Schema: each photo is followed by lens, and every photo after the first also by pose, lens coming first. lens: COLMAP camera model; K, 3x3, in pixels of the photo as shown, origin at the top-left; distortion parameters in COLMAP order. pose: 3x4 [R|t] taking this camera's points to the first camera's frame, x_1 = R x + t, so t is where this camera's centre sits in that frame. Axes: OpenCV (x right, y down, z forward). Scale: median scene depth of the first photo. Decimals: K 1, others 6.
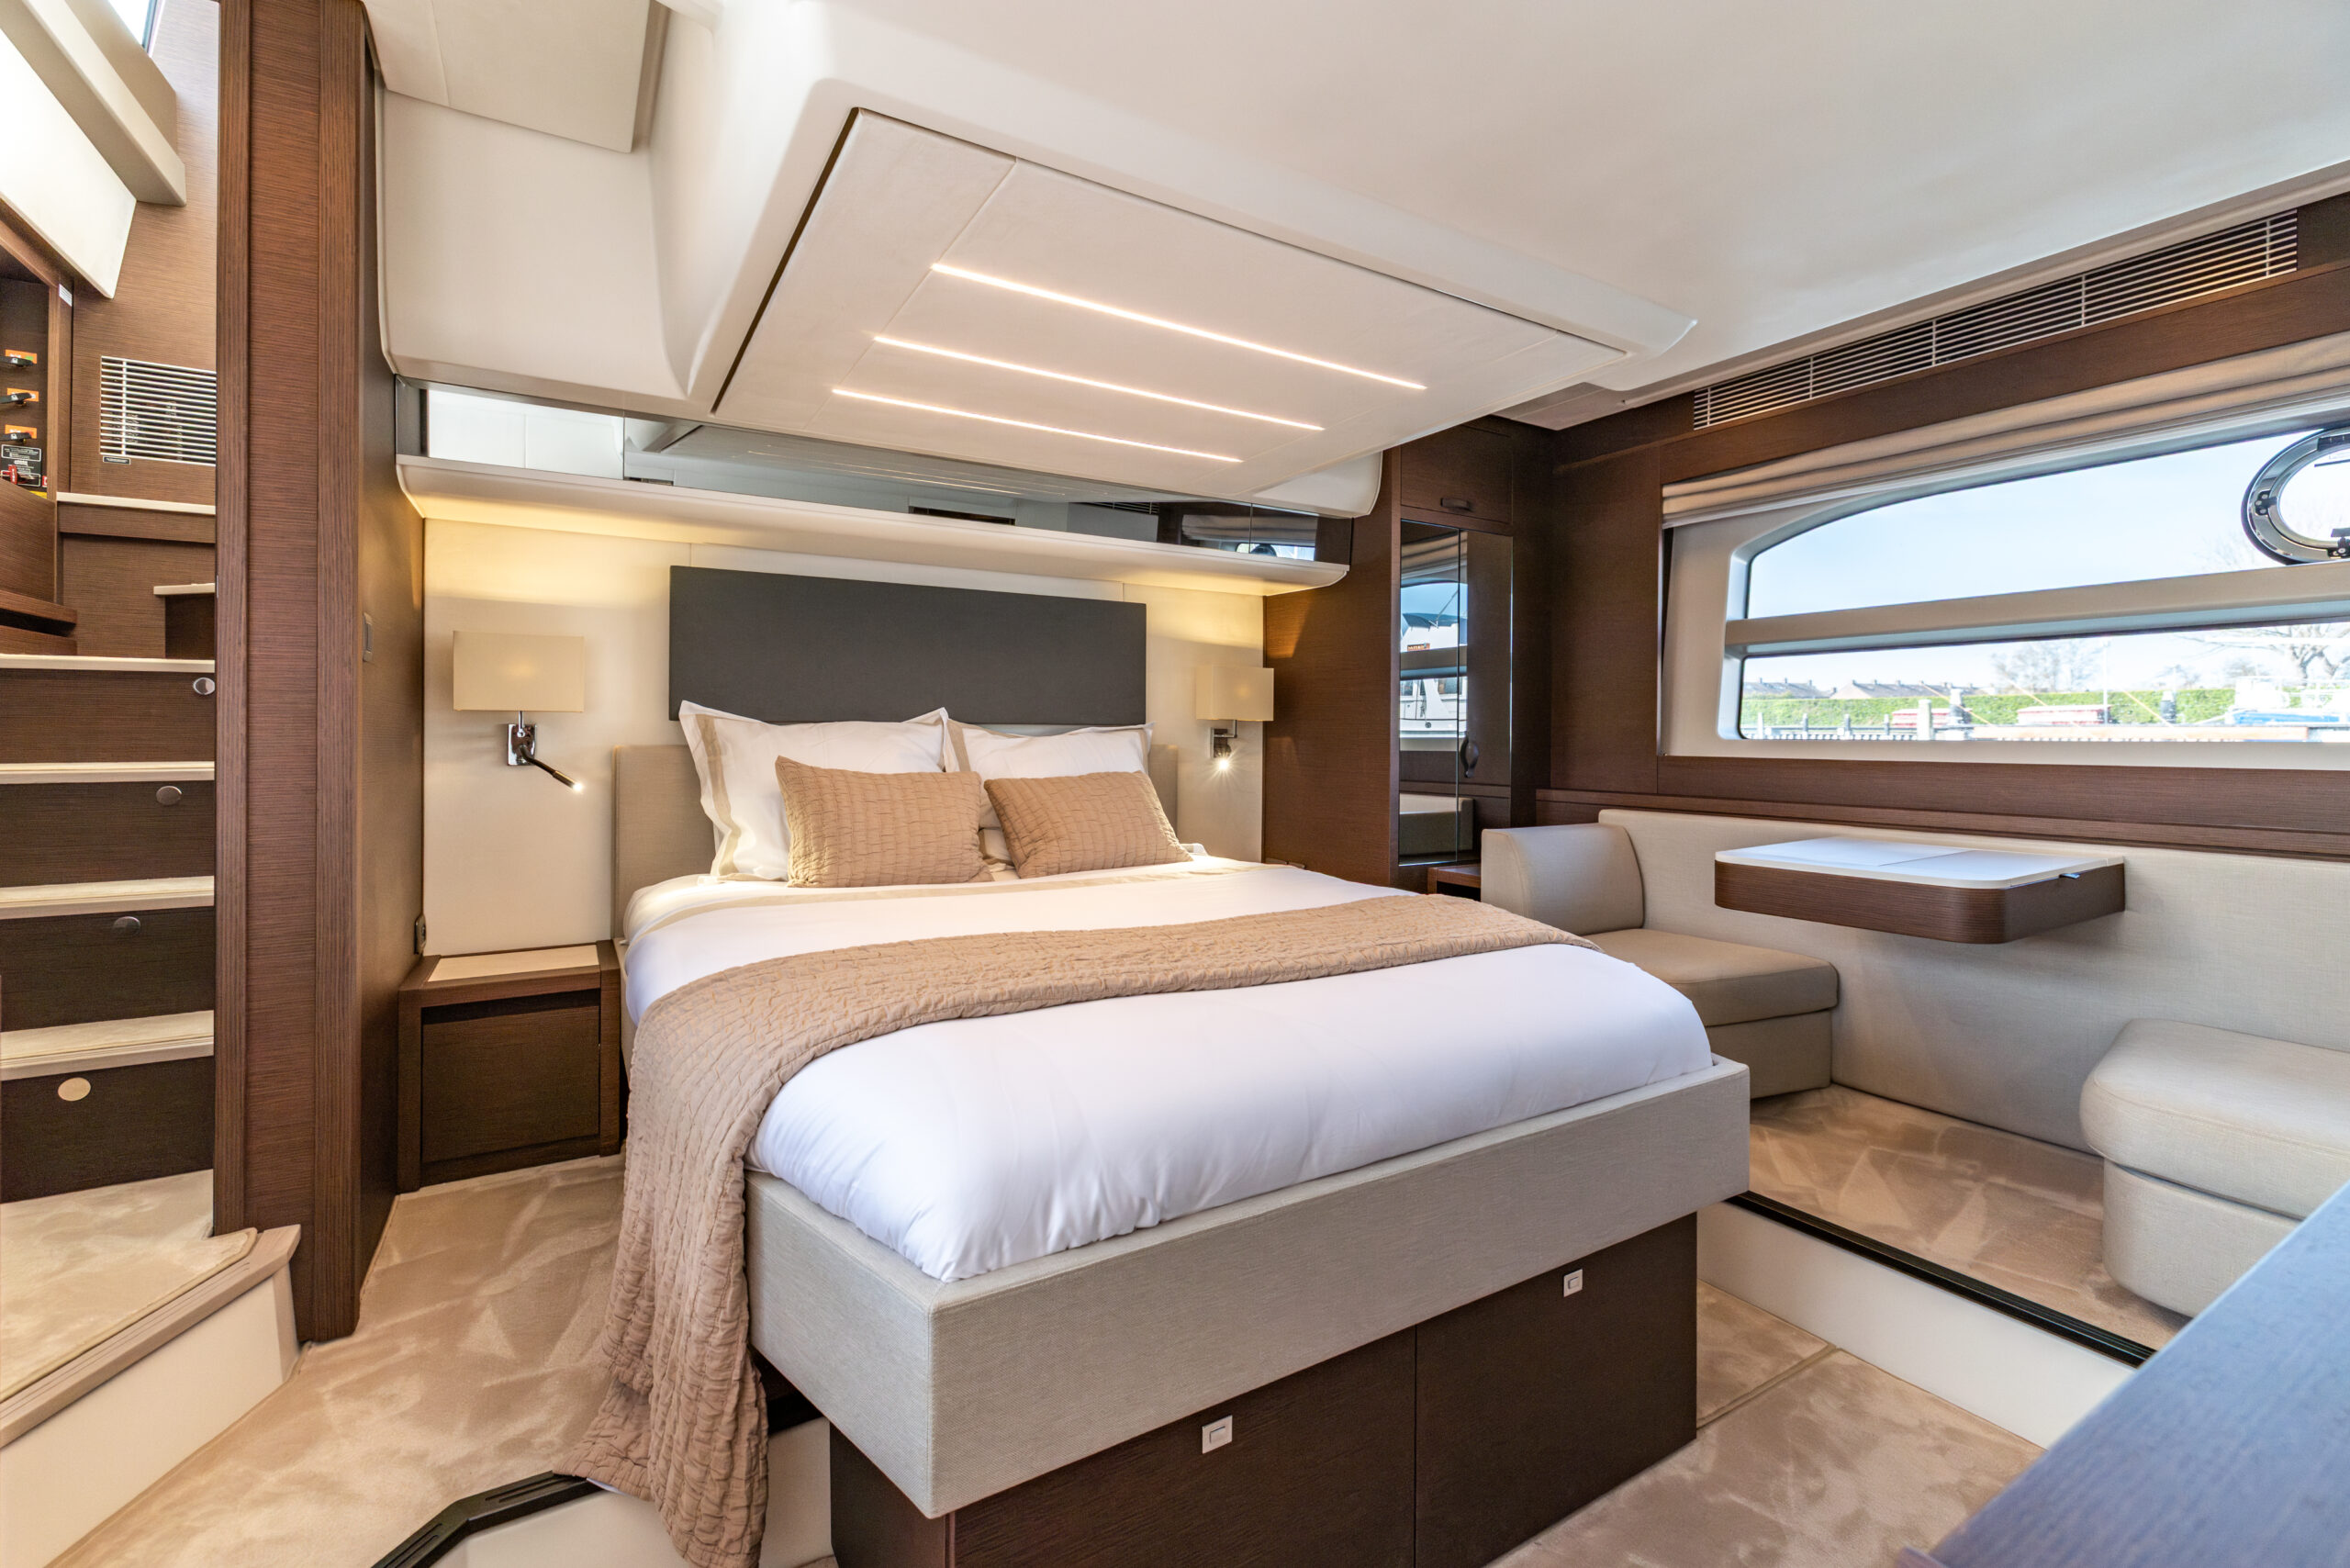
lens RADIAL K [[1005.3, 0, 1143.5], [0, 1005.3, 727.5], [0, 0, 1]] dist [-0.000247, -0.000107]
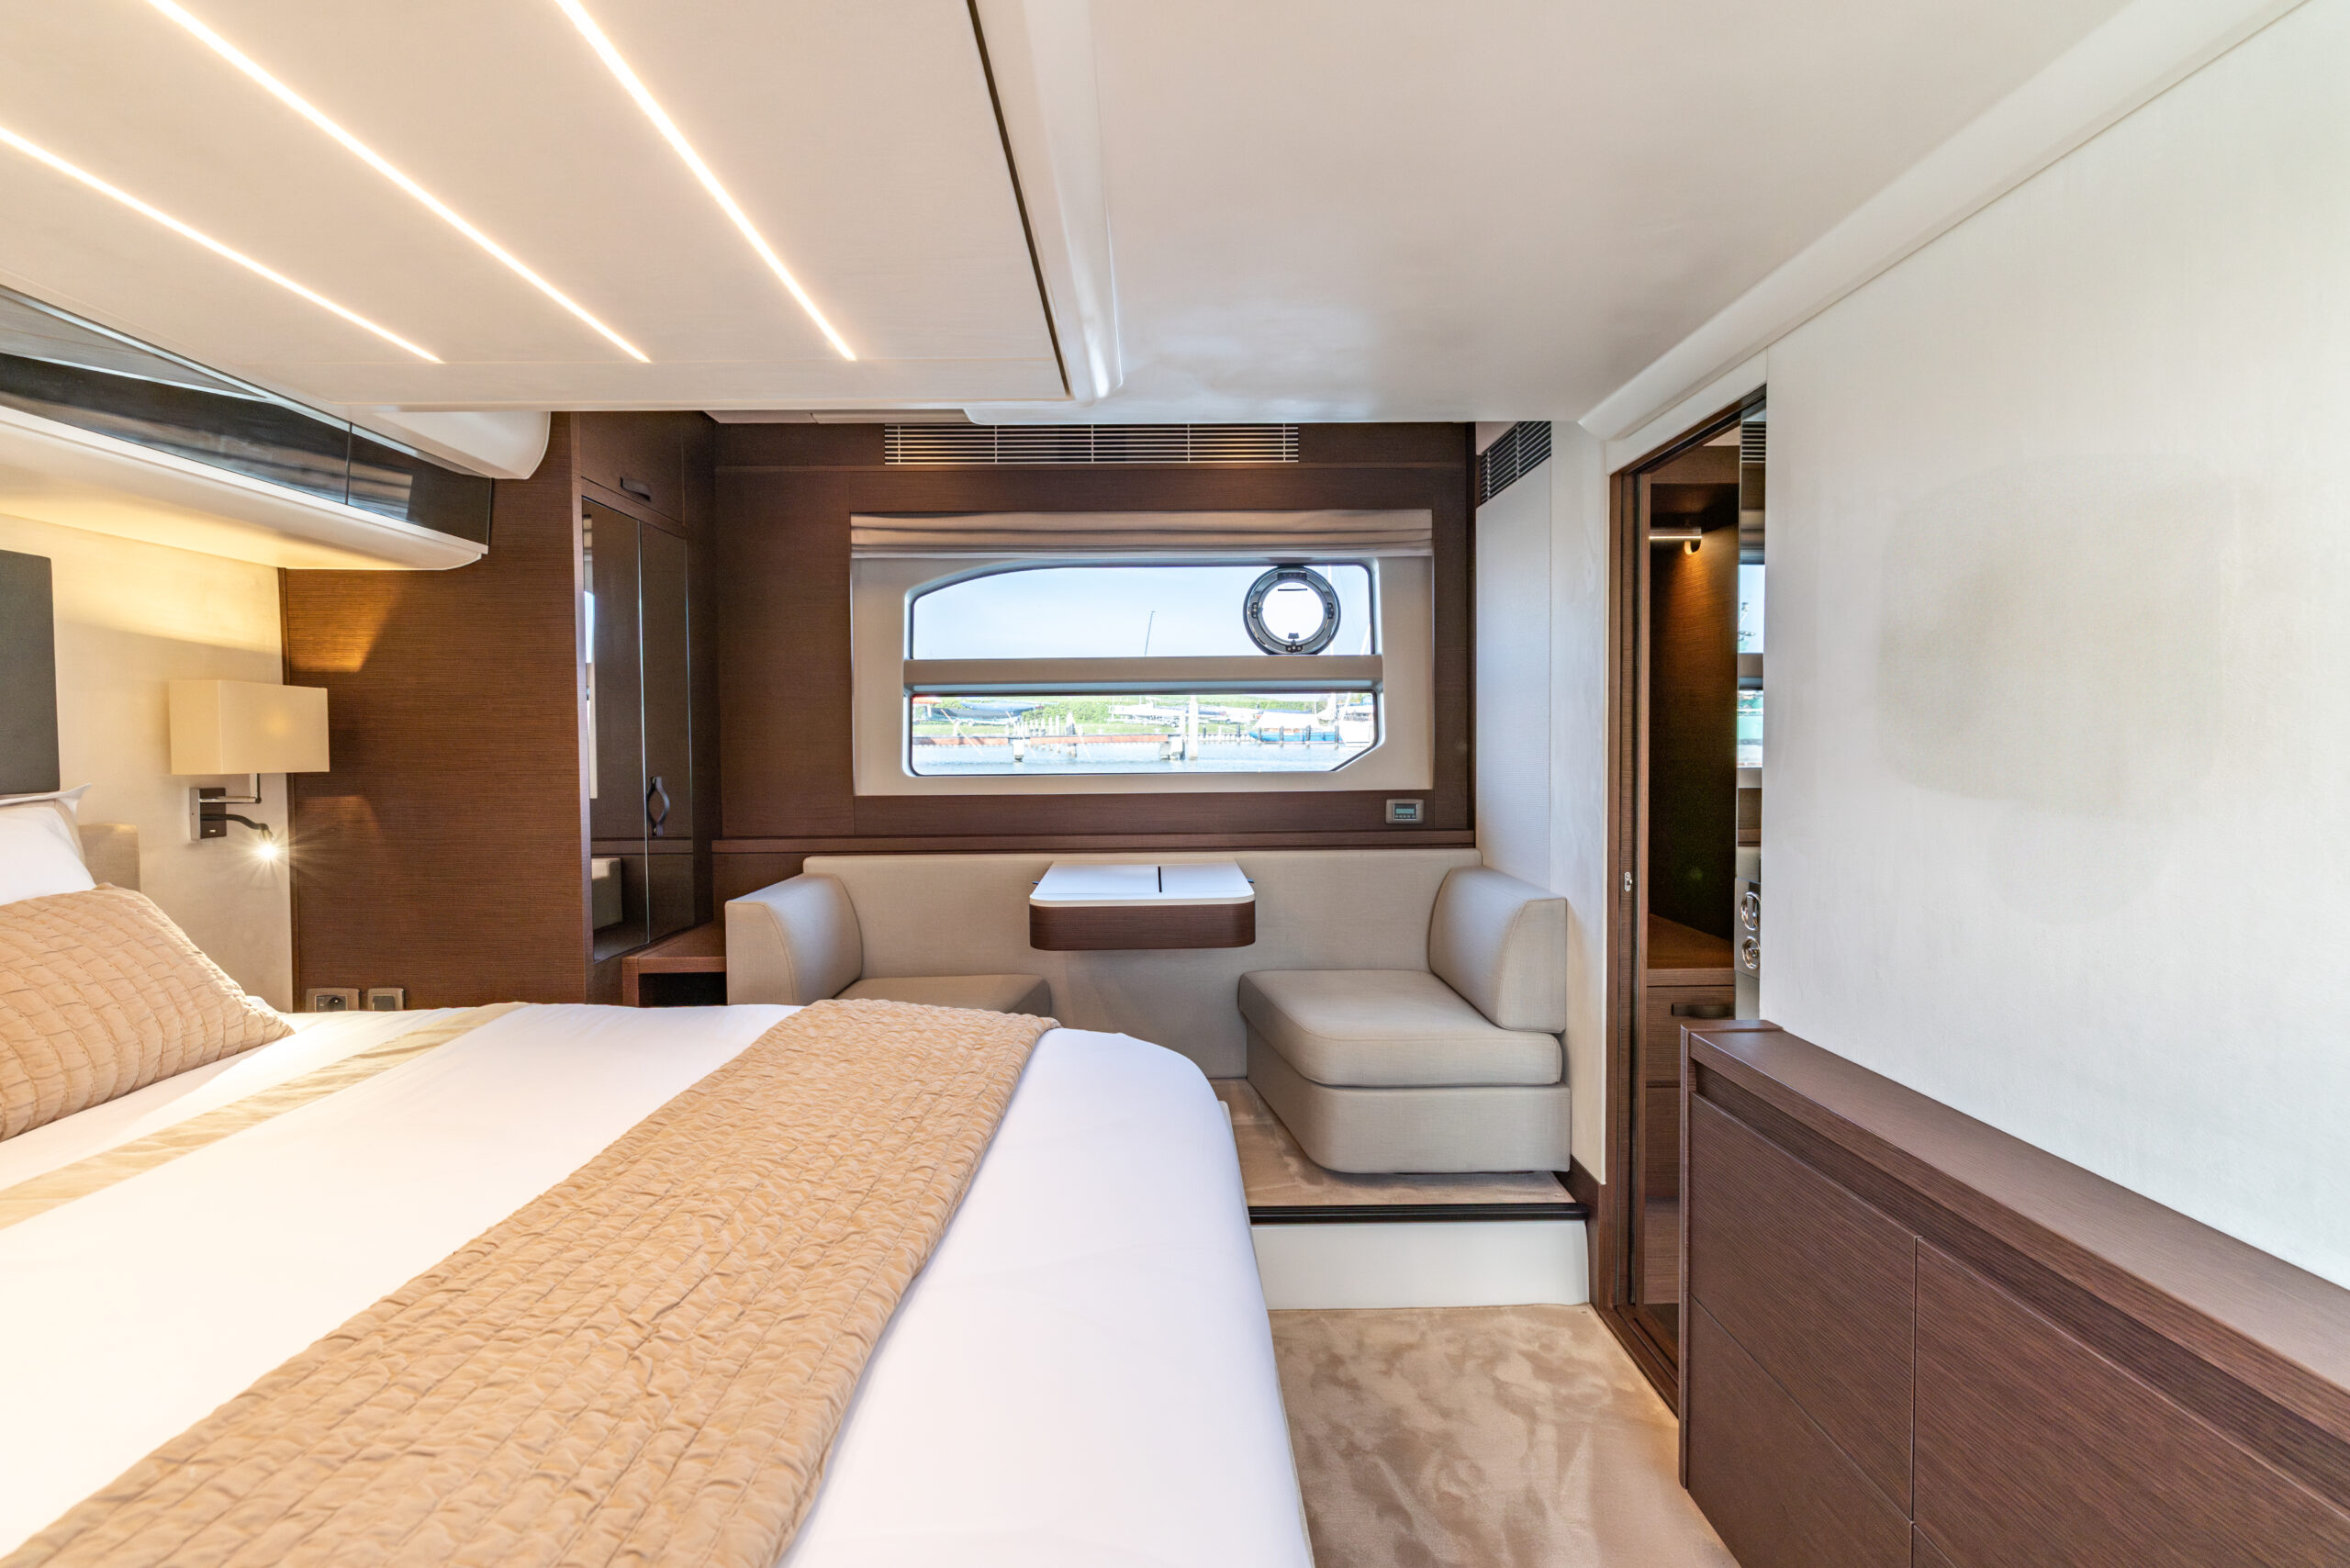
lens RADIAL K [[1020.7, 0, 1176.2], [0, 1020.7, 773.6], [0, 0, 1]] dist [-0.001136, 0.000067]
pose [[0.490065, -0.039620, 0.870785, -0.186580], [0.005862, 0.999094, 0.042159, -0.033059], [-0.871666, -0.015556, 0.489853, 0.251858]]
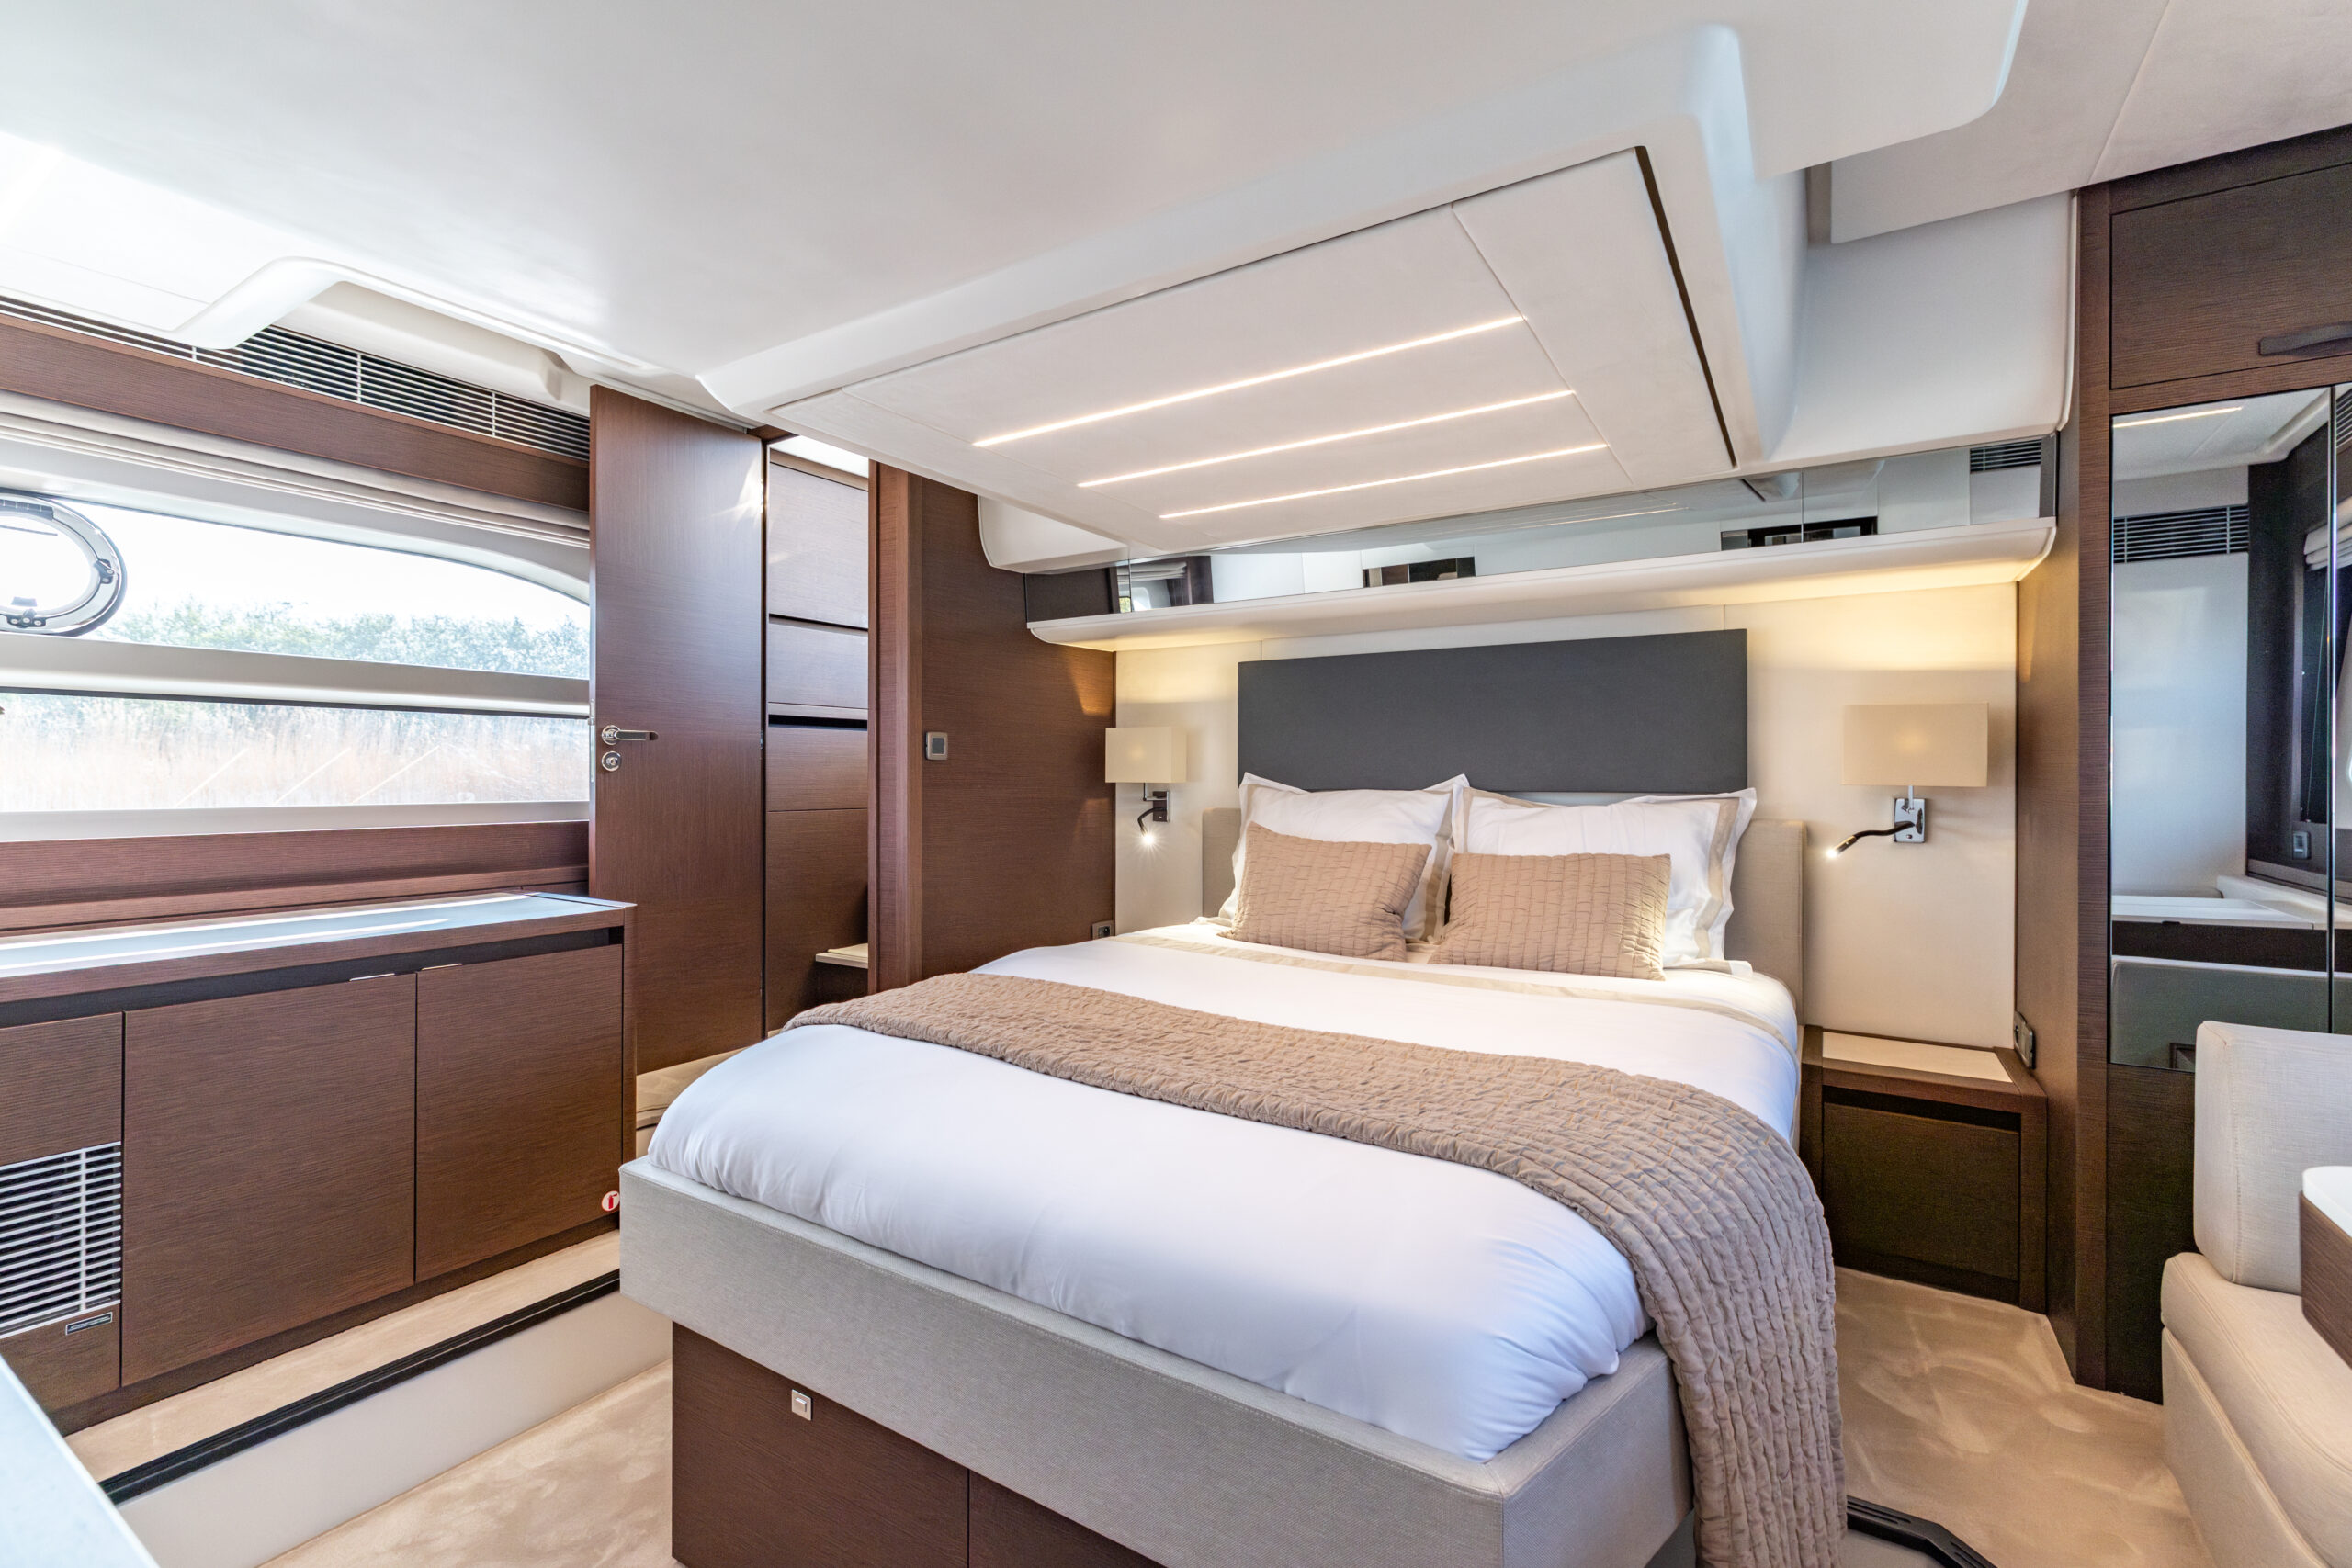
lens RADIAL K [[996.8, 0, 1176.0], [0, 996.8, 784.0], [0, 0, 1]] dist [-0.003070, -0.000594]
pose [[0.451216, 0.001929, -0.892413, 0.492461], [0.001411, 0.999995, 0.002875, -0.013008], [0.892414, -0.002557, 0.451211, 0.321045]]
